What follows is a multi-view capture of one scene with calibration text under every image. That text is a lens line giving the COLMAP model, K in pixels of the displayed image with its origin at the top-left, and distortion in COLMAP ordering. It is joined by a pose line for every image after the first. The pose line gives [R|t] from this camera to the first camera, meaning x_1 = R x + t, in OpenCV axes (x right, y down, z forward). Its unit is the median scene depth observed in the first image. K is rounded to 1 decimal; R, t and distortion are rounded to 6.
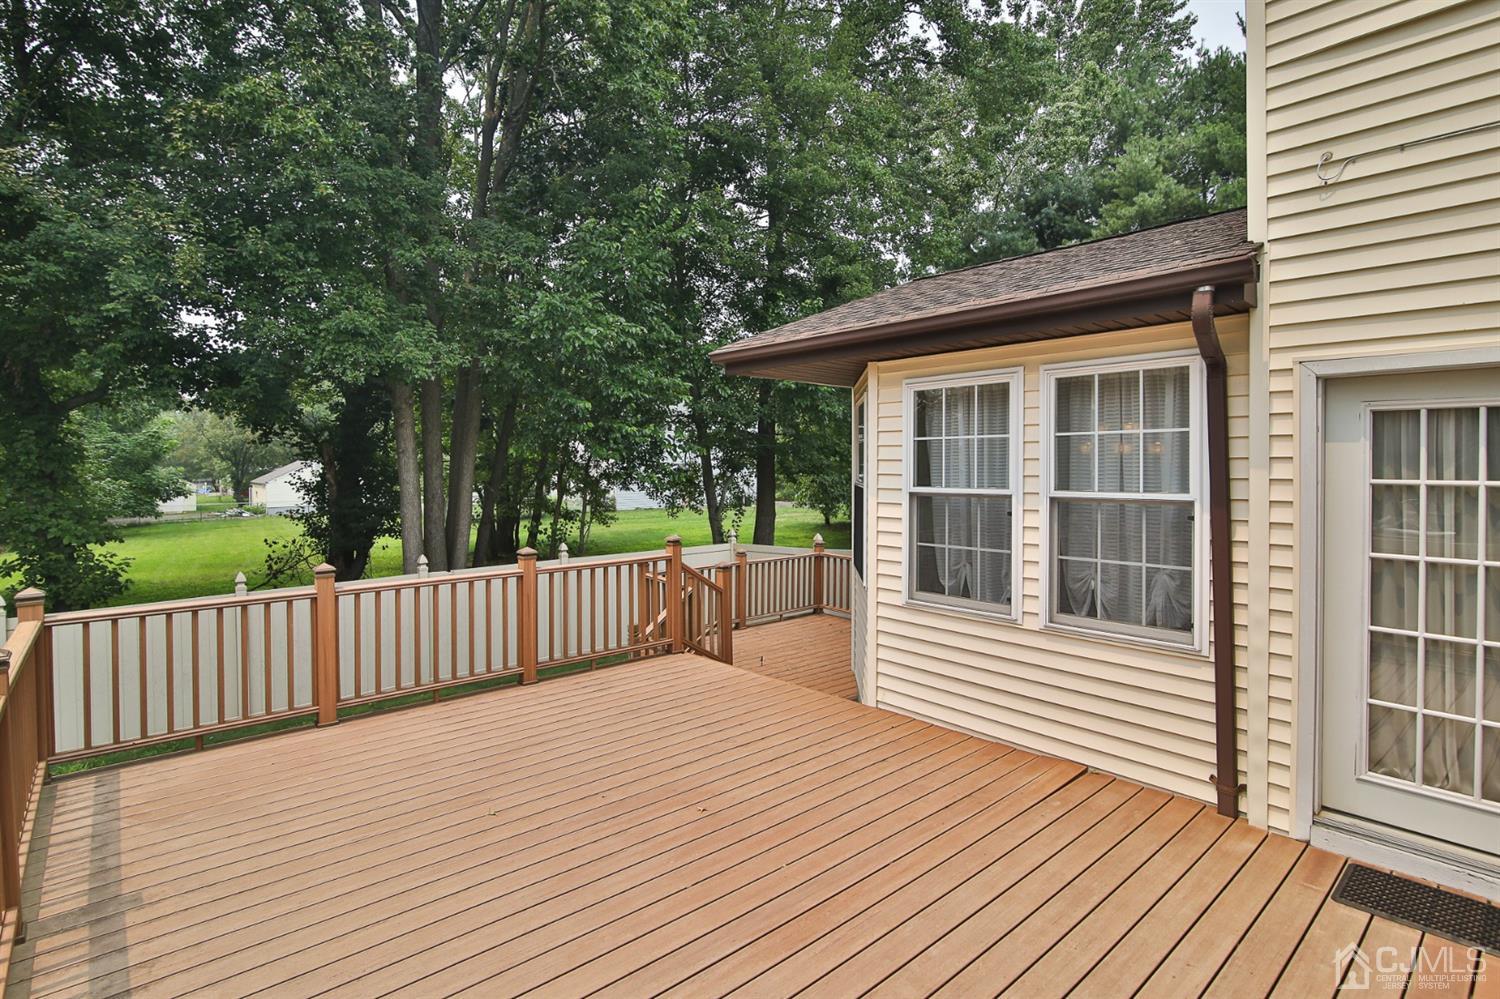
lens RADIAL K [[733.3, 0, 754.9], [0, 733.3, 469.7], [0, 0, 1]] dist [-0.022388, 0.000690]
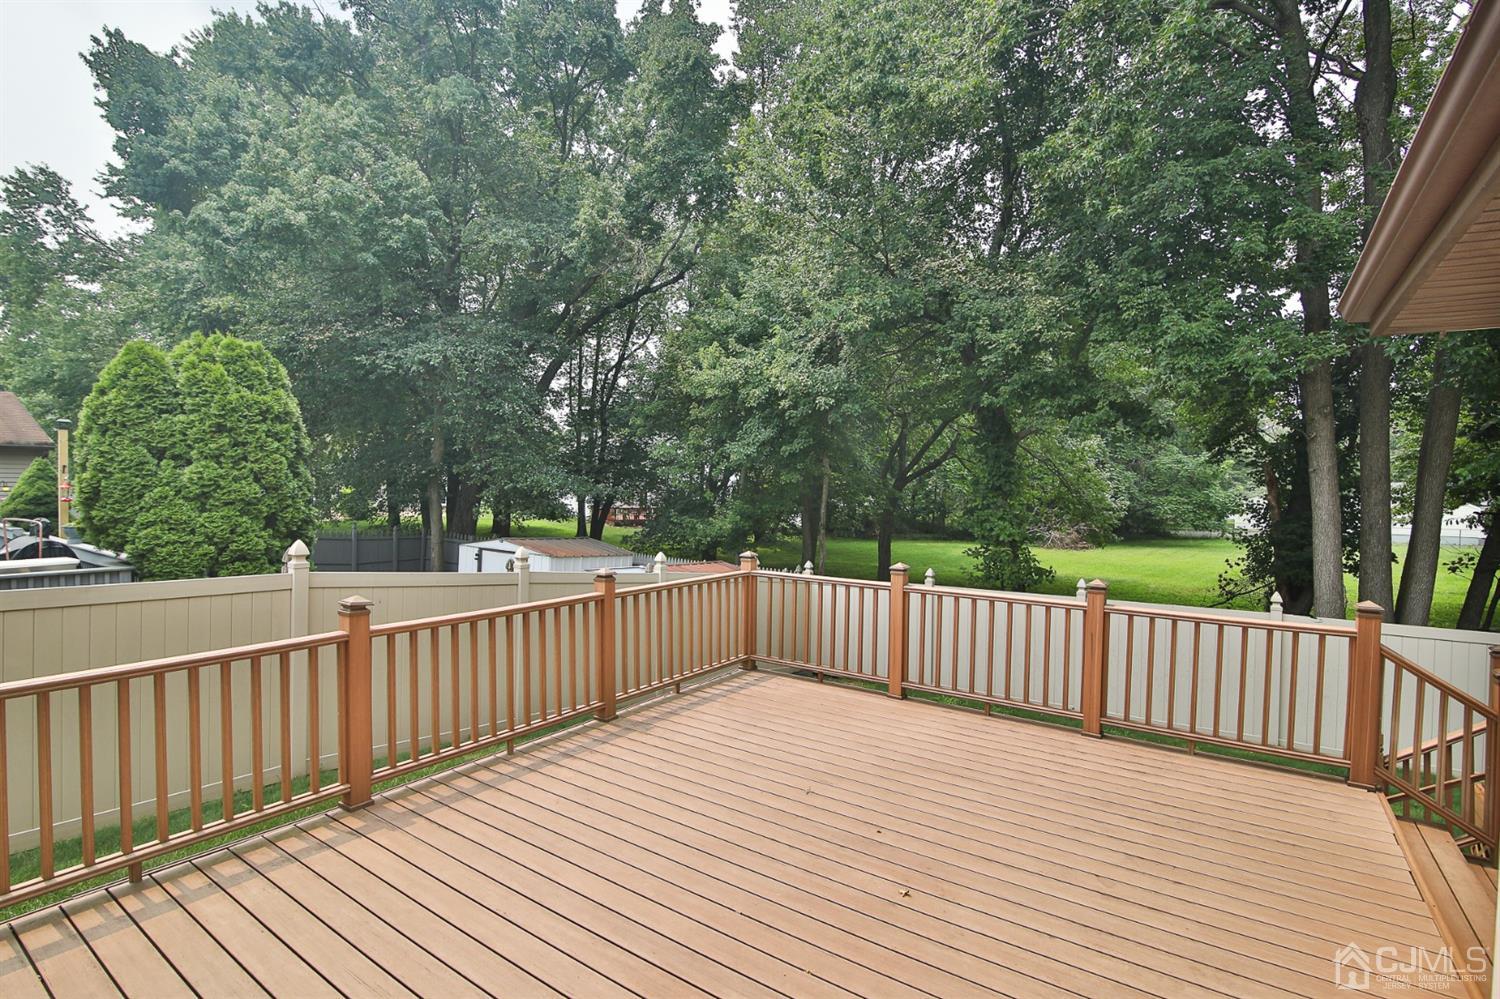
lens RADIAL K [[733.3, 0, 737.7], [0, 733.3, 491.9], [0, 0, 1]] dist [-0.022388, 0.000690]
pose [[0.235712, 0.026809, -0.971453, 0.519797], [-0.026509, 0.999425, 0.021149, -0.003830], [0.971461, 0.020767, 0.236287, 0.472905]]
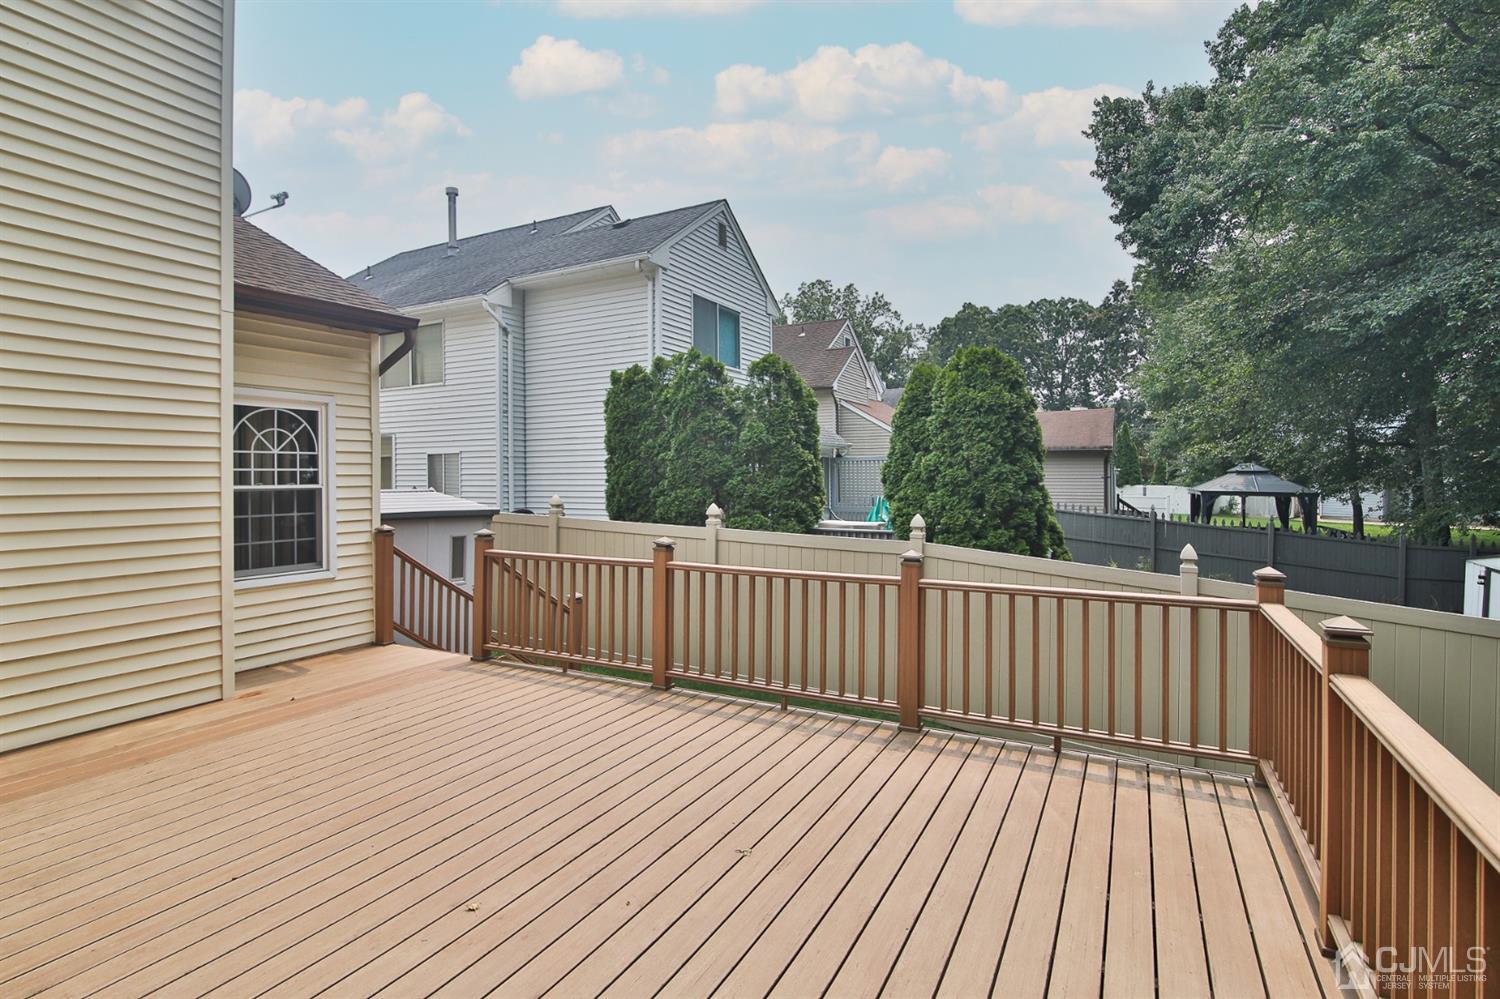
lens RADIAL K [[733.3, 0, 741.3], [0, 733.3, 472.2], [0, 0, 1]] dist [-0.022388, 0.000690]
pose [[-0.933572, 0.007921, -0.358302, -0.048201], [0.005156, 0.999949, 0.008673, 0.028313], [0.358352, 0.006249, -0.933566, 1.336396]]
